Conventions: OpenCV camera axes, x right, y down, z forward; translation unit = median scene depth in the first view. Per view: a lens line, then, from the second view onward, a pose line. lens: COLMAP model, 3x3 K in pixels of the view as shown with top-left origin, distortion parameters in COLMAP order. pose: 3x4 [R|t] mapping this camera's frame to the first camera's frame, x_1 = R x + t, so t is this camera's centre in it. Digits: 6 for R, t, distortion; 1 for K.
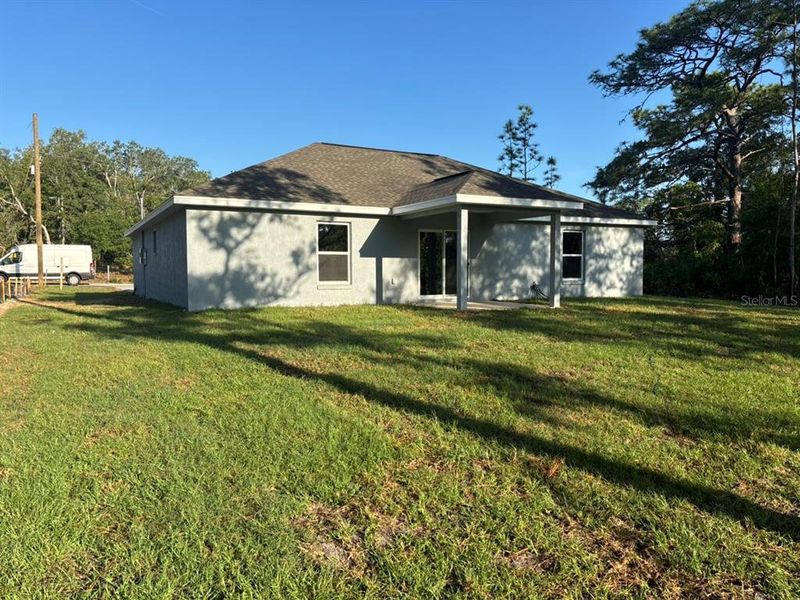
lens RADIAL K [[605.9, 0, 400.0], [0, 605.9, 300.0], [0, 0, 1]] dist [0.004822, -0.005668]
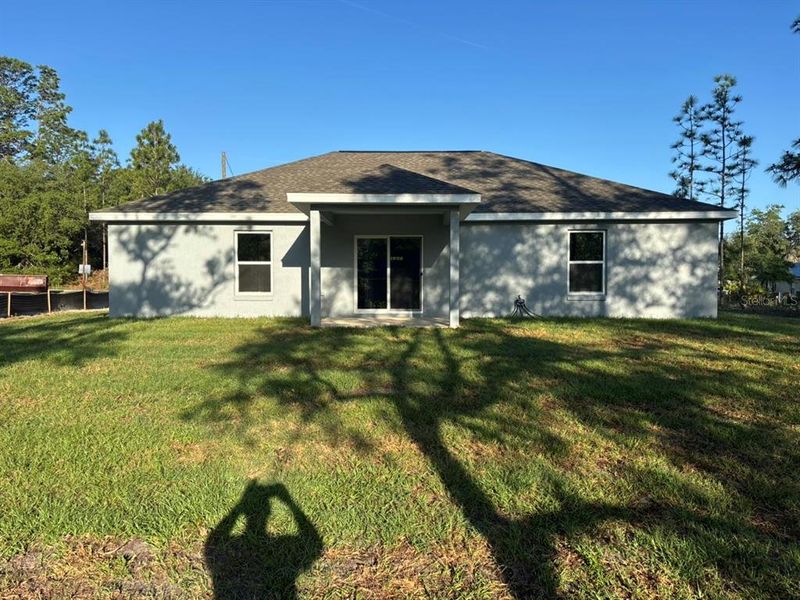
lens RADIAL K [[605.9, 0, 400.0], [0, 605.9, 300.0], [0, 0, 1]] dist [0.004822, -0.005668]
pose [[0.874893, 0.015948, -0.484053, 0.523776], [-0.026069, 0.999559, -0.014185, -0.009105], [0.483614, 0.025029, 0.874923, 0.243470]]
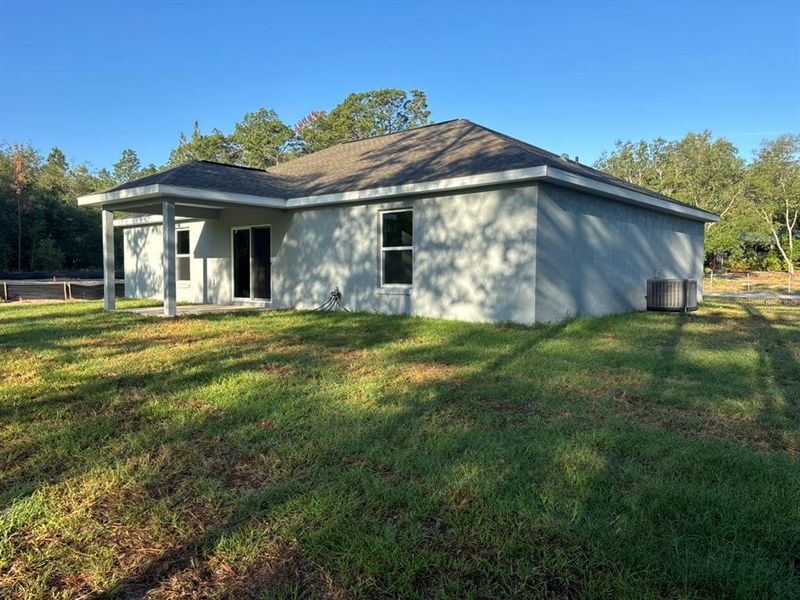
lens RADIAL K [[605.9, 0, 400.0], [0, 605.9, 300.0], [0, 0, 1]] dist [0.004822, -0.005668]
pose [[0.355242, 0.044173, -0.933730, 1.024156], [-0.049027, 0.998388, 0.028579, -0.041779], [0.933488, 0.035626, 0.356835, 0.900814]]
